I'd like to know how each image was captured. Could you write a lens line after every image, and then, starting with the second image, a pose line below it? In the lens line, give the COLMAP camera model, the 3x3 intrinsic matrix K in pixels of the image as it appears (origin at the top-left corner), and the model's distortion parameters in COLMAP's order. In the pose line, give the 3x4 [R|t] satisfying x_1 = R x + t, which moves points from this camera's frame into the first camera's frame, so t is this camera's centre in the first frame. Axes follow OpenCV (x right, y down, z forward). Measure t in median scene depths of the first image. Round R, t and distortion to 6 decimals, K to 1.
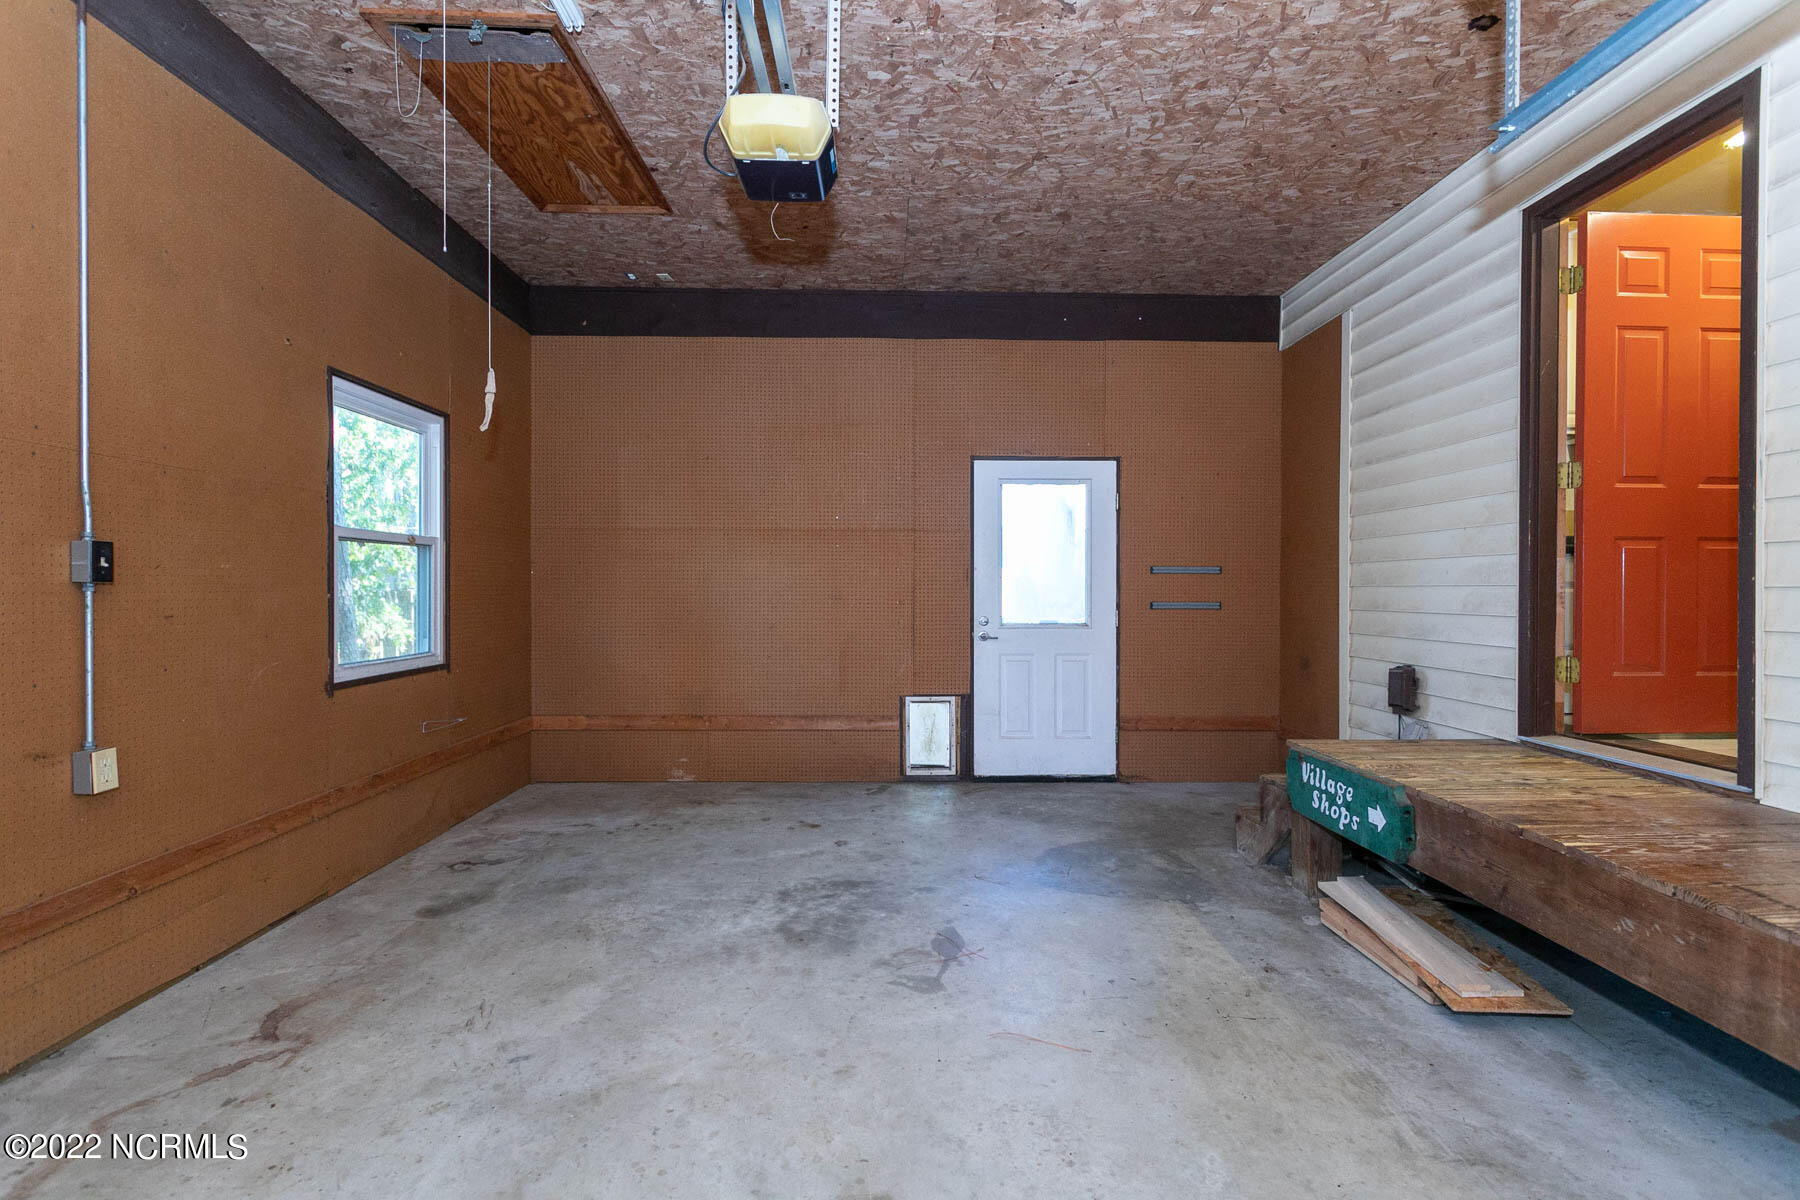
lens RADIAL K [[844.8, 0, 901.6], [0, 844.8, 591.6], [0, 0, 1]] dist [-0.002630, -0.000485]
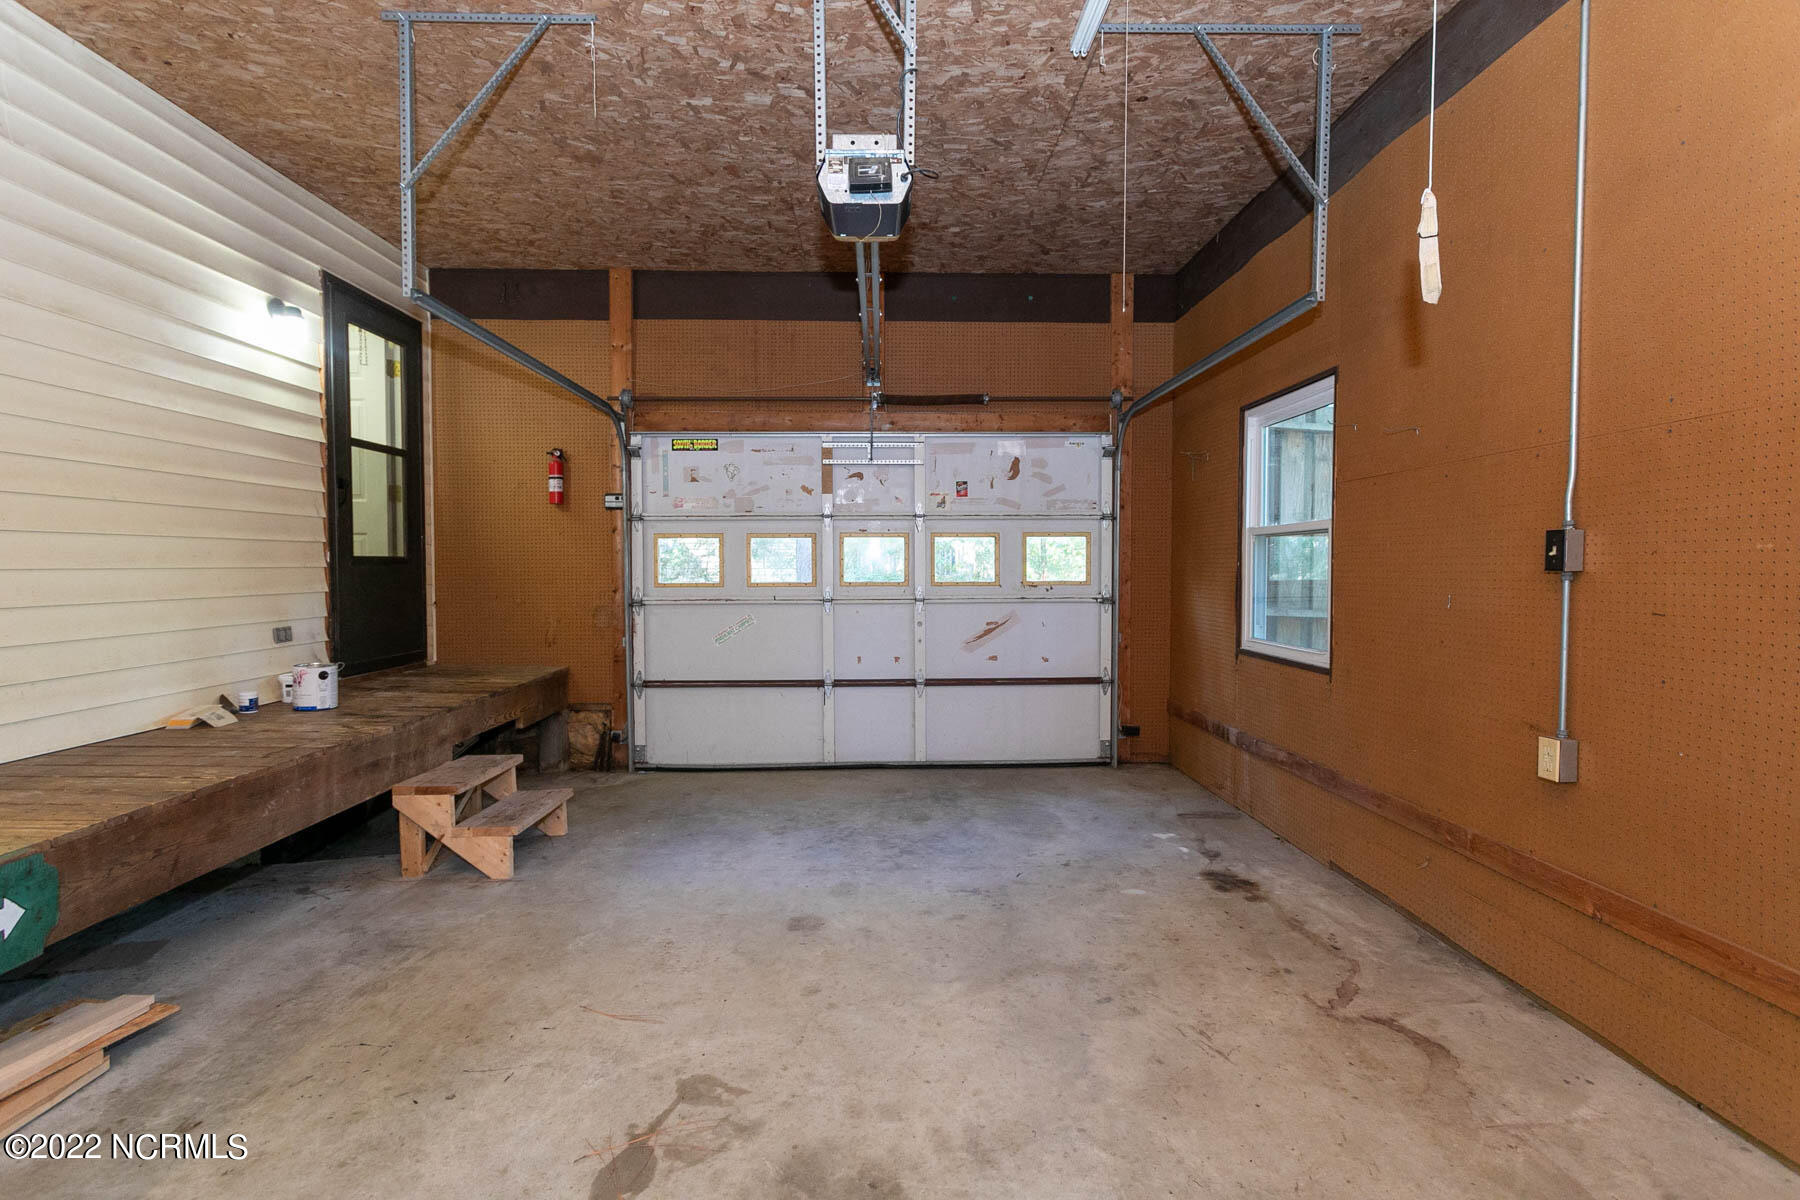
lens RADIAL K [[844.8, 0, 901.6], [0, 844.8, 591.6], [0, 0, 1]] dist [-0.002630, -0.000485]
pose [[-0.999981, -0.002793, -0.005495, -0.161239], [-0.002991, 0.999335, 0.036350, -0.019336], [0.005390, 0.036366, -0.999324, 1.878819]]
